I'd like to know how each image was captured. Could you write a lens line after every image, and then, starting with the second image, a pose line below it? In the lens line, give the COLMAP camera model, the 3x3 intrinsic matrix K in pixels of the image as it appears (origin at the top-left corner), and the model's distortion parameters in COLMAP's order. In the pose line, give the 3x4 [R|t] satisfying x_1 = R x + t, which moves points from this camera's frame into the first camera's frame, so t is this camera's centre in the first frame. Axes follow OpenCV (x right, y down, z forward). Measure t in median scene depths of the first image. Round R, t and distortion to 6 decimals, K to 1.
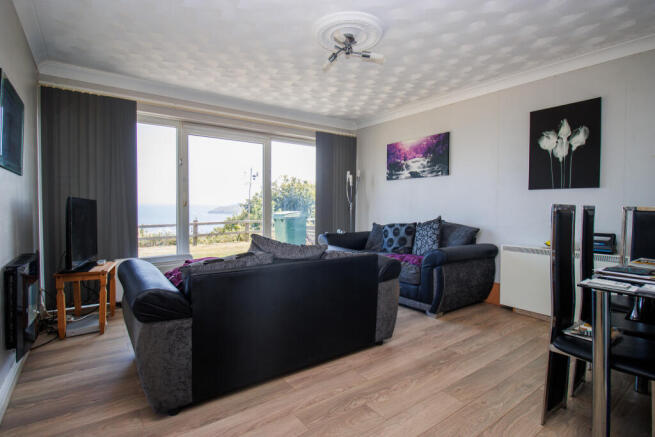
lens RADIAL K [[323.4, 0, 330.2], [0, 323.4, 212.6], [0, 0, 1]] dist [0.002453, -0.000180]
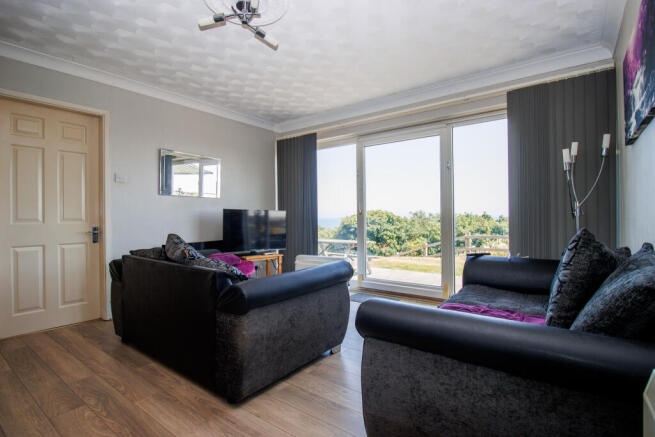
lens RADIAL K [[323.4, 0, 329.9], [0, 323.4, 221.4], [0, 0, 1]] dist [0.002453, -0.000180]
pose [[0.284549, 0.011021, -0.958598, 0.655306], [-0.012205, 0.999895, 0.007873, -0.007714], [0.958584, 0.009459, 0.284653, 0.718073]]
